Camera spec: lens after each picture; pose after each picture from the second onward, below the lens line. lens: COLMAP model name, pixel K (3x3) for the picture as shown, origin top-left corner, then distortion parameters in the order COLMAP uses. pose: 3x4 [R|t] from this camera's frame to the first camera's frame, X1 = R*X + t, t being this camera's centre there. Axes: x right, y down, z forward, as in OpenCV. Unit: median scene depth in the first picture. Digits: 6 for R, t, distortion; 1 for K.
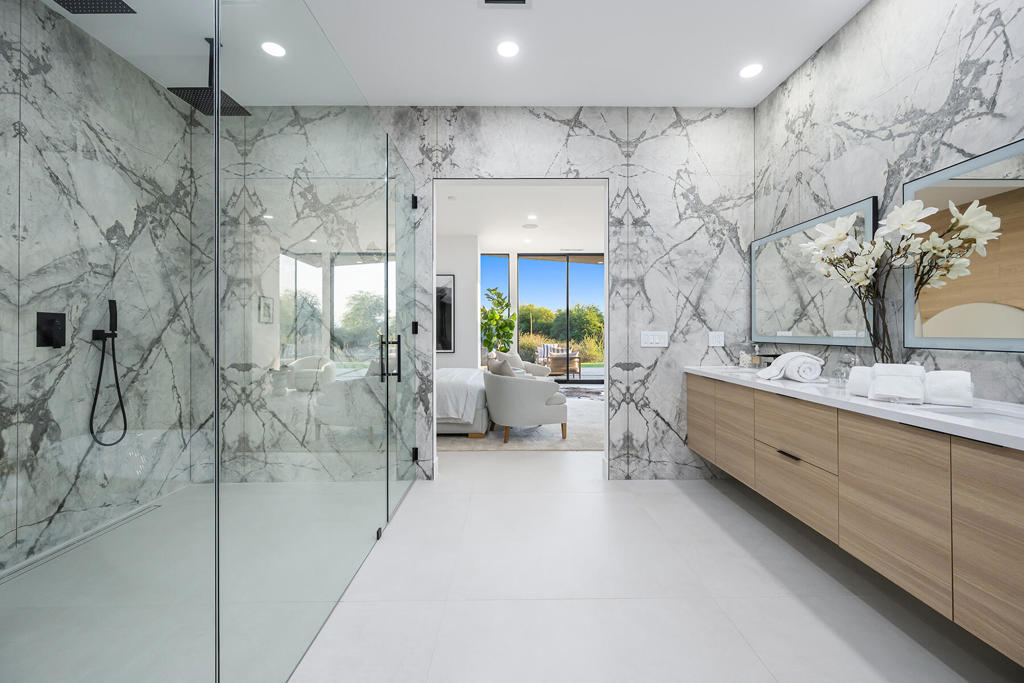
lens RADIAL K [[404.2, 0, 513.9], [0, 404.2, 331.7], [0, 0, 1]] dist [-0.001061, 0.000003]
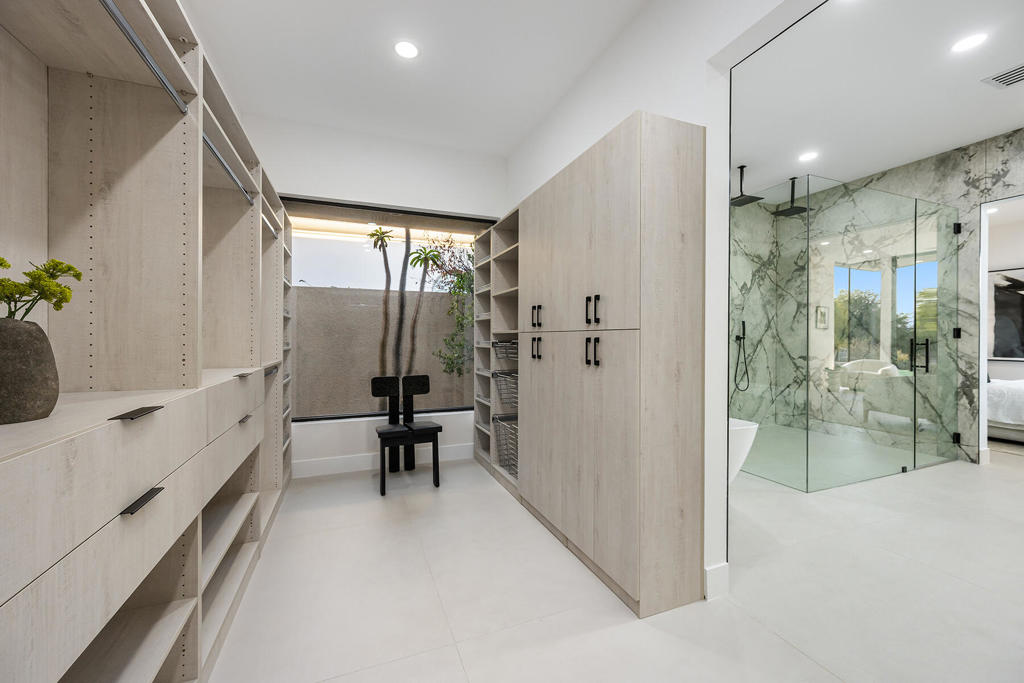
lens RADIAL K [[405.5, 0, 510.1], [0, 405.5, 339.3], [0, 0, 1]] dist [0.000078, 0.000287]
pose [[0.361461, 0.007442, -0.932357, 0.400599], [0.001215, 0.999964, 0.008453, -0.002991], [0.932386, -0.004188, 0.361439, -0.678717]]
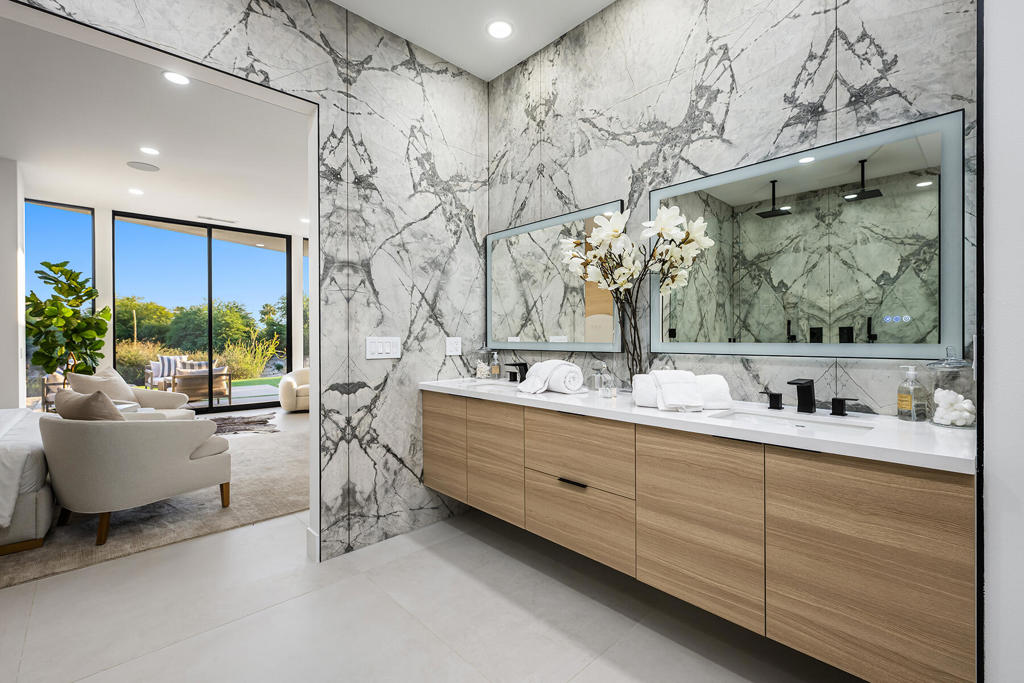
lens RADIAL K [[448.7, 0, 512.0], [0, 448.7, 338.8], [0, 0, 1]] dist [0.001200, -0.000310]
pose [[0.732031, -0.003831, 0.681261, -0.034436], [0.001955, 0.999992, 0.003523, -0.000062], [-0.681269, -0.001247, 0.732032, 0.251229]]
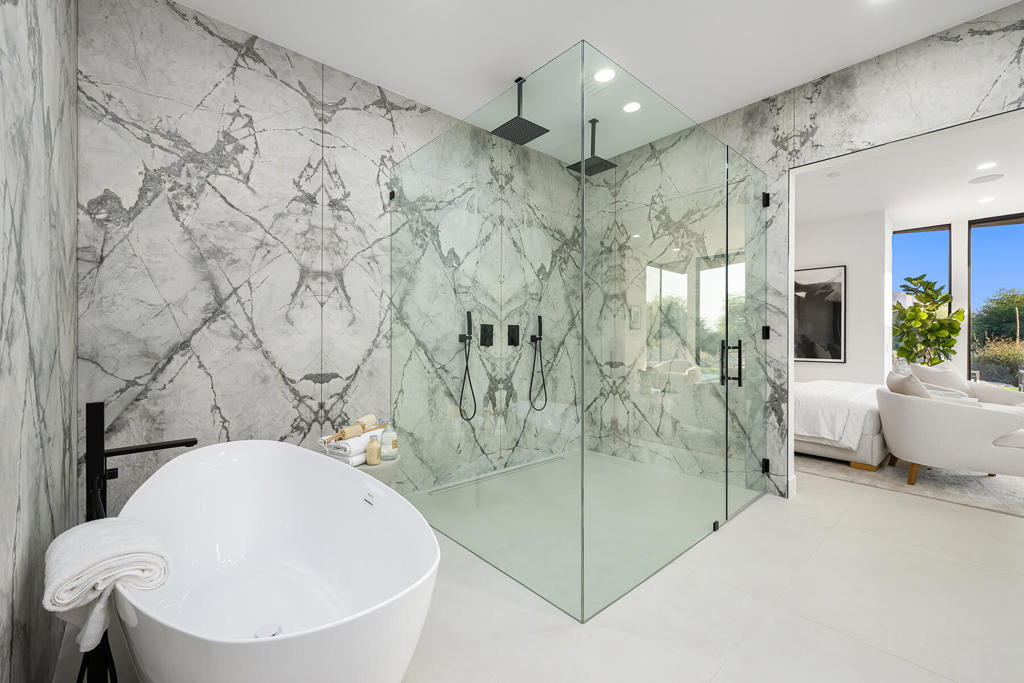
lens RADIAL K [[420.2, 0, 512.6], [0, 420.2, 338.7], [0, 0, 1]] dist [-0.000357, -0.000126]
pose [[0.656720, 0.005019, -0.754118, 0.108392], [-0.000612, 0.999981, 0.006122, -0.001051], [0.754135, -0.003559, 0.656710, -0.096879]]
